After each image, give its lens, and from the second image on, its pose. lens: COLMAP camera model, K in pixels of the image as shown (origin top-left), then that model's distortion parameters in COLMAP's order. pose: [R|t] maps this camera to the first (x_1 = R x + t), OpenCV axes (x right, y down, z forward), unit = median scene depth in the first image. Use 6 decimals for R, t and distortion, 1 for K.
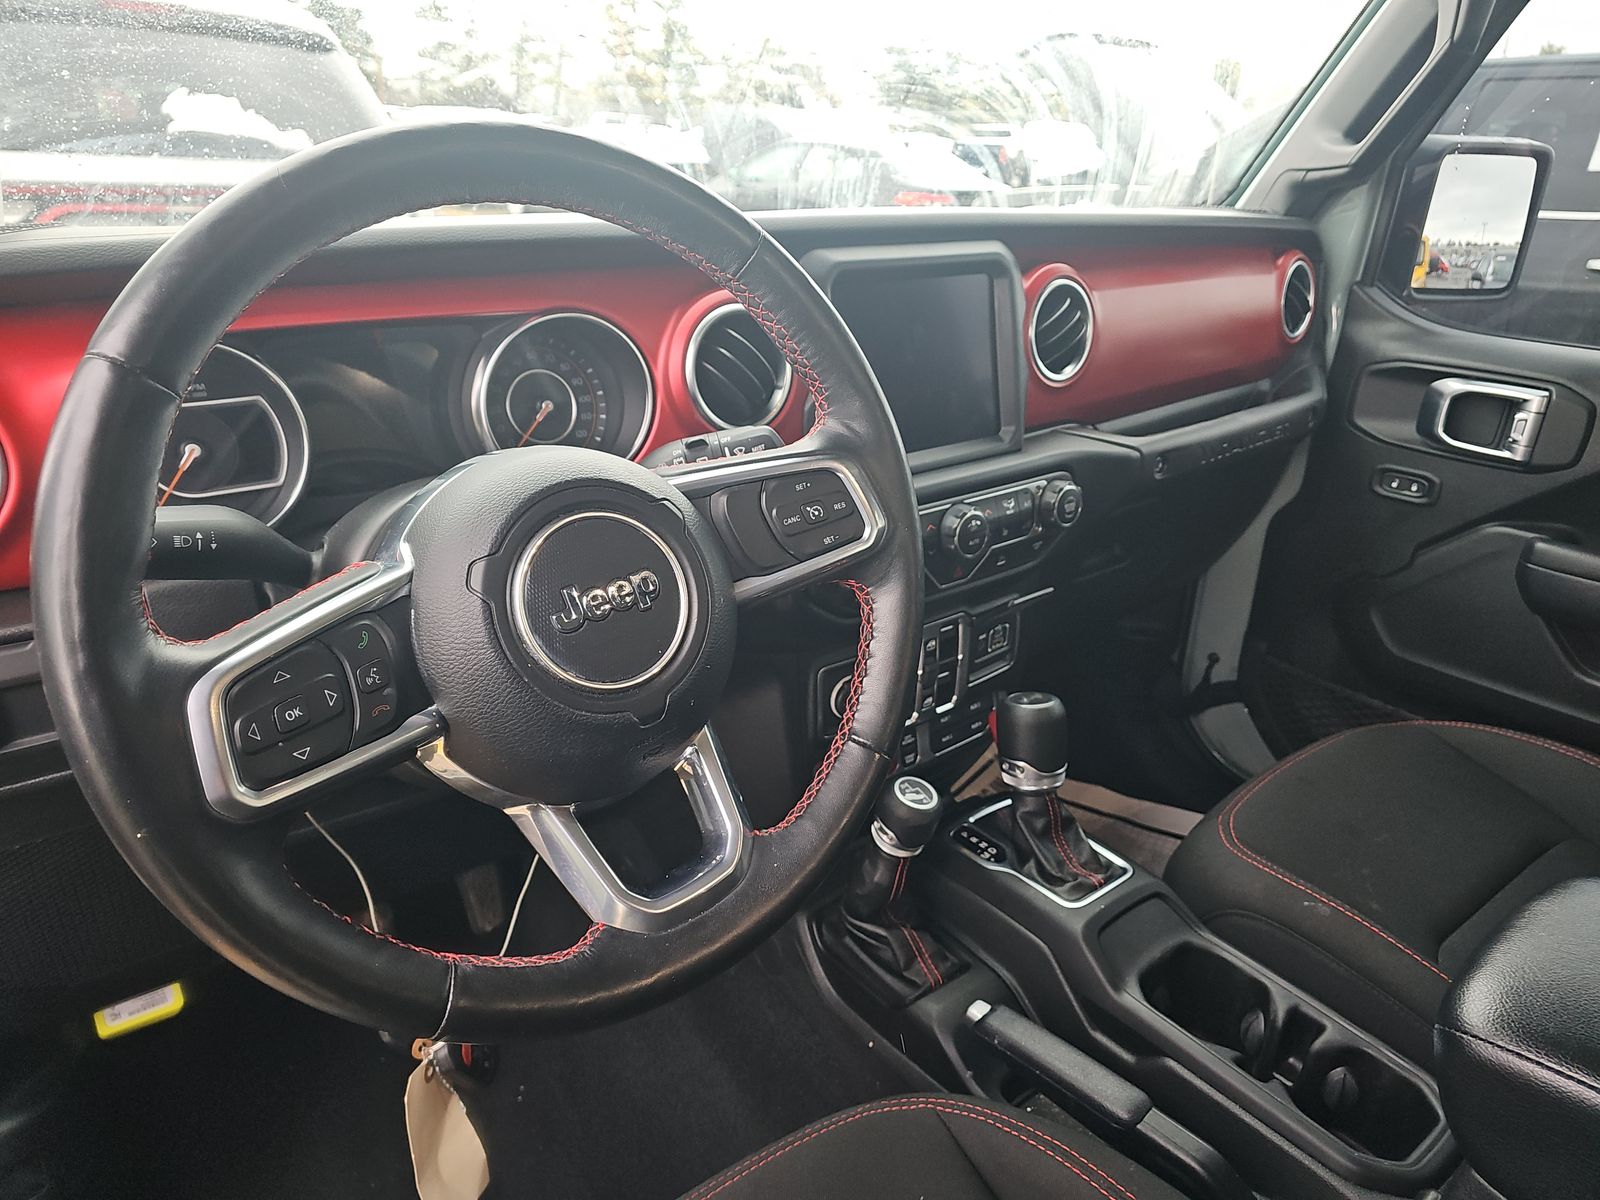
lens RADIAL K [[1069.6, 0, 724.3], [0, 1069.6, 640.4], [0, 0, 1]] dist [-0.002187, 0.000007]
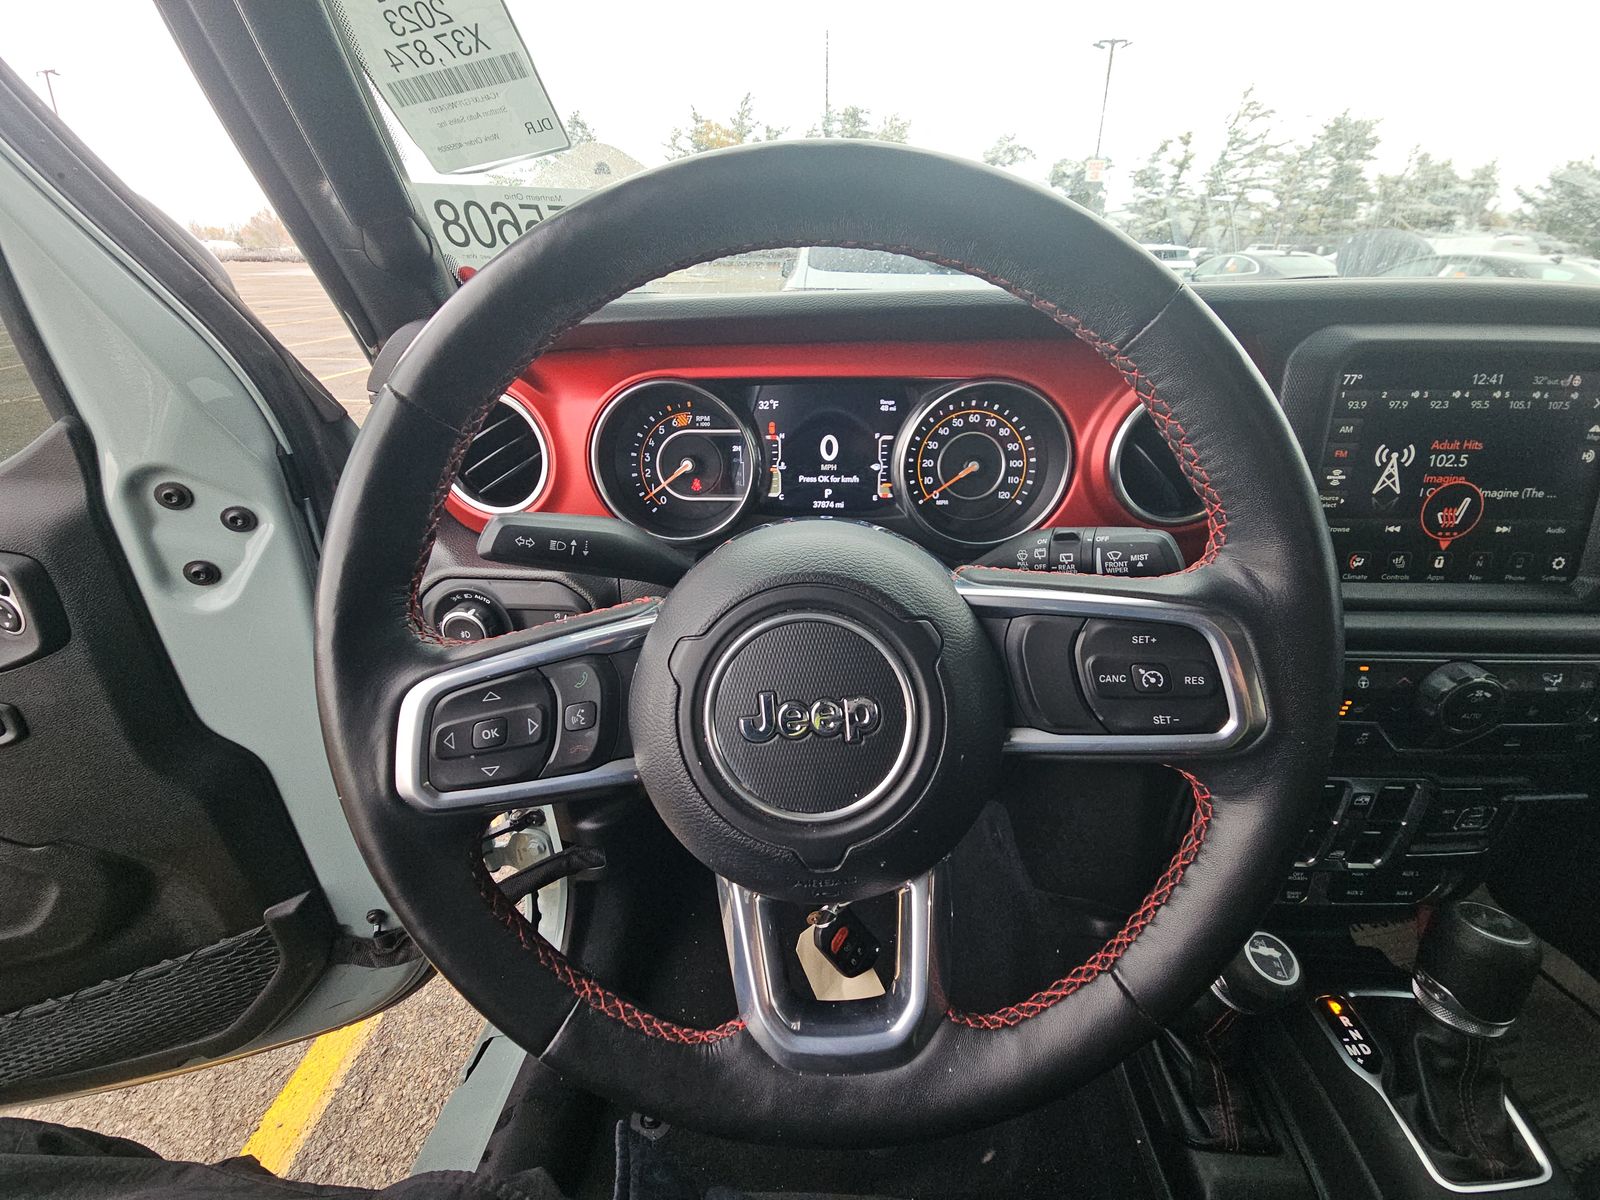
lens RADIAL K [[608.0, 0, 795.2], [0, 608.0, 595.4], [0, 0, 1]] dist [-0.000630, -0.009139]
pose [[0.767733, 0.268326, -0.581882, 0.120926], [-0.236832, 0.962621, 0.131423, -0.166617], [0.595396, 0.036911, 0.802584, 0.502985]]
